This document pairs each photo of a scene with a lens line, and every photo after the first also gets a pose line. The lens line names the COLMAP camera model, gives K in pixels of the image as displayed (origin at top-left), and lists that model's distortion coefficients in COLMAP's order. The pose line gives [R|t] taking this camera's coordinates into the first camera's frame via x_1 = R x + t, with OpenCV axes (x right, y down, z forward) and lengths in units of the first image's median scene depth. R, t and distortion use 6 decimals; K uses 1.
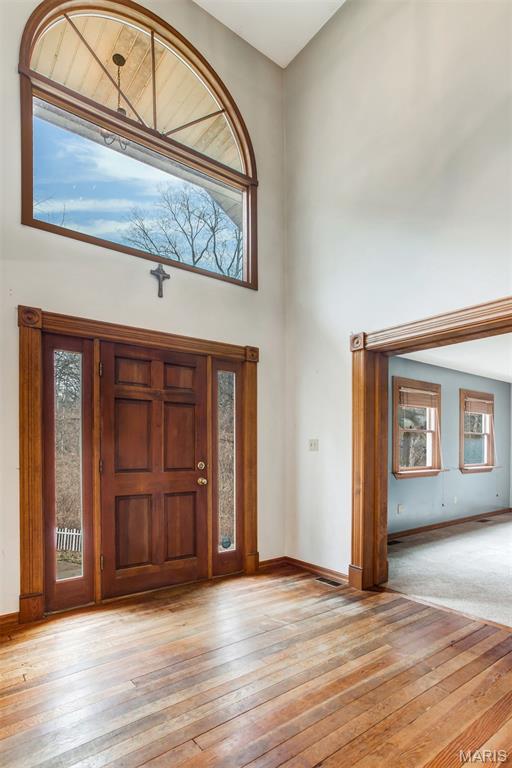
lens RADIAL K [[409.7, 0, 232.5], [0, 409.7, 449.9], [0, 0, 1]] dist [-0.025541, 0.000388]
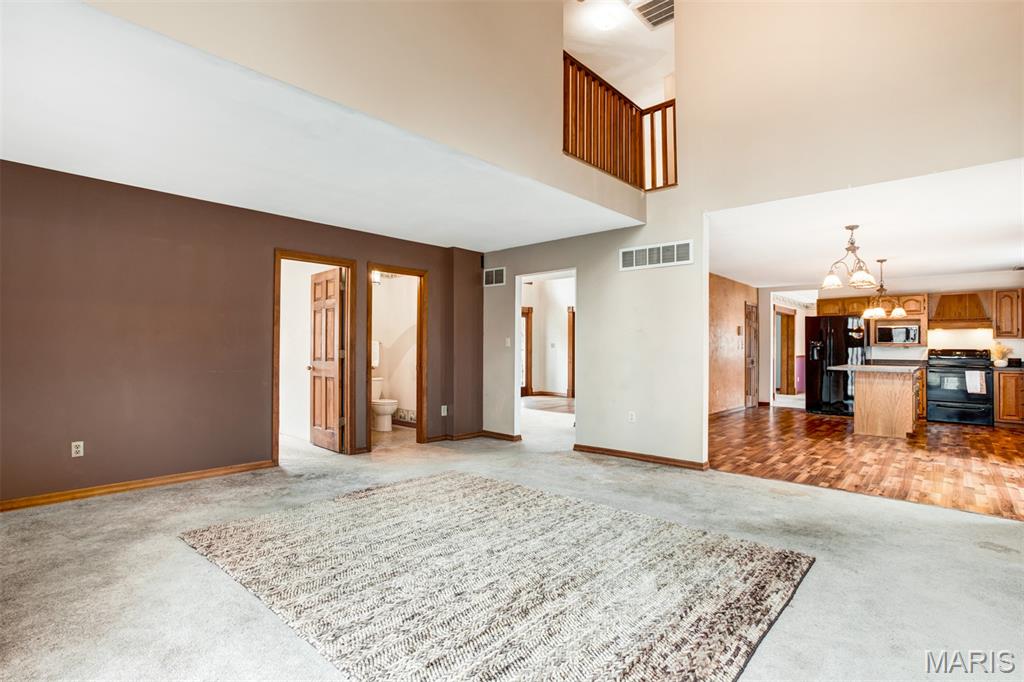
lens RADIAL K [[507.6, 0, 497.5], [0, 507.6, 342.3], [0, 0, 1]] dist [-0.053735, 0.034217]
pose [[0.972916, 0.006779, 0.231059, -0.972312], [-0.002470, 0.999818, -0.018932, 0.032286], [-0.231145, 0.017849, 0.972756, -2.232653]]
